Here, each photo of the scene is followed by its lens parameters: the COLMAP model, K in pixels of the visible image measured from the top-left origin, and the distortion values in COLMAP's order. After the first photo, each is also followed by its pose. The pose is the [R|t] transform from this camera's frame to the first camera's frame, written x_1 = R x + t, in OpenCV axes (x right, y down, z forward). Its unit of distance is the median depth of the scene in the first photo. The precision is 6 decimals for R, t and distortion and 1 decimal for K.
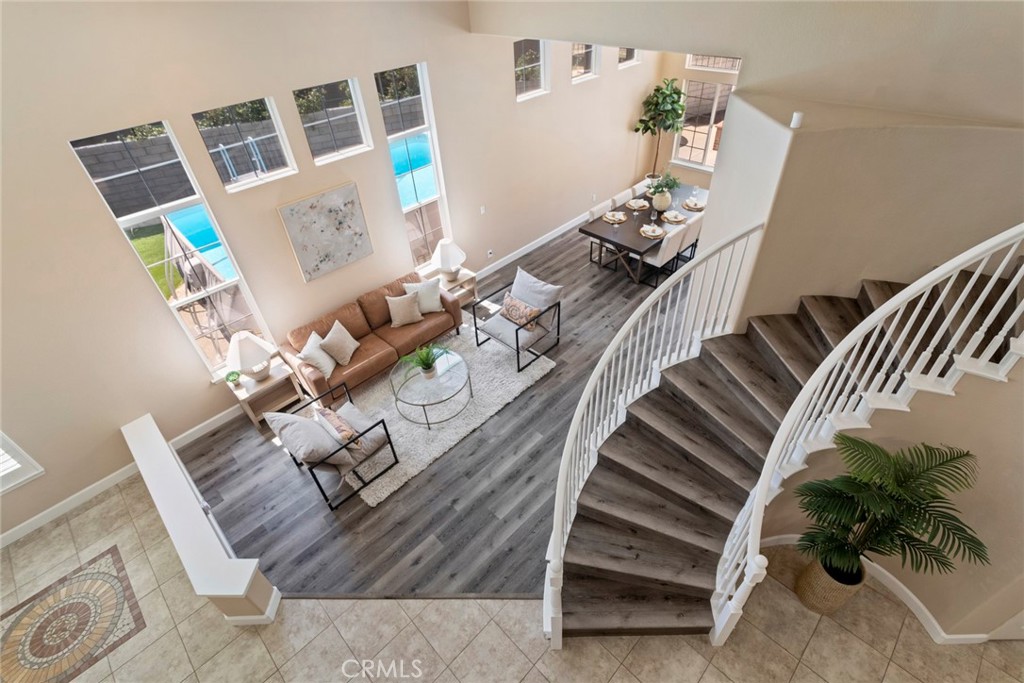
lens RADIAL K [[485.1, 0, 513.1], [0, 485.1, 341.9], [0, 0, 1]] dist [0.000072, 0.001800]
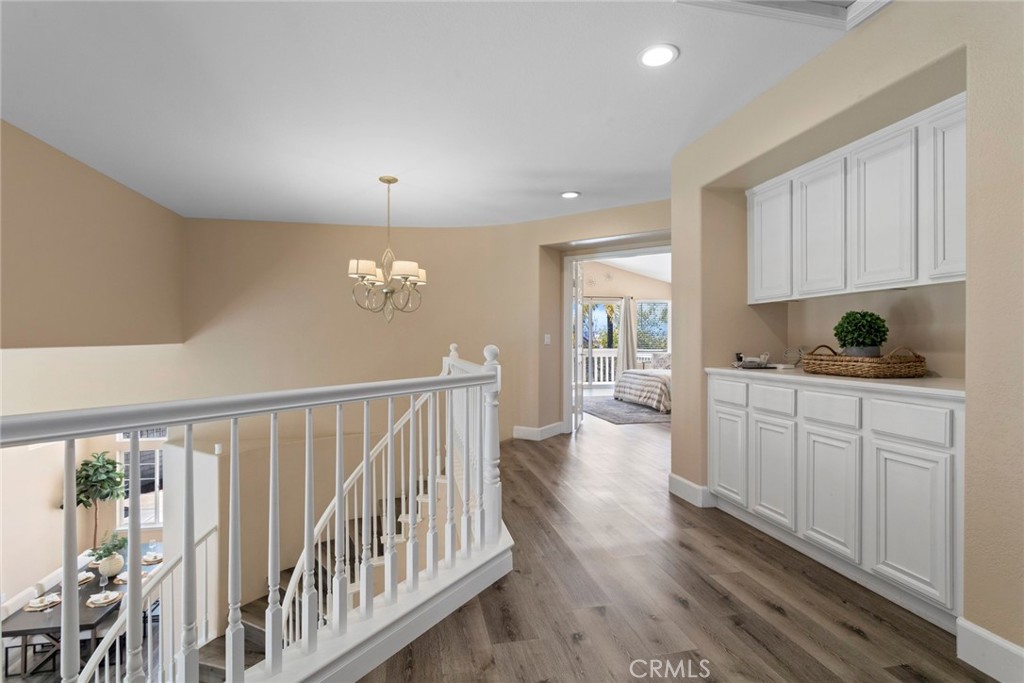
lens RADIAL K [[485.1, 0, 513.2], [0, 485.1, 342.9], [0, 0, 1]] dist [0.000072, 0.001800]
pose [[0.557008, 0.053007, 0.828814, -0.056143], [0.502201, 0.773339, -0.386965, 0.121903], [-0.661466, 0.631773, 0.404135, -0.146546]]
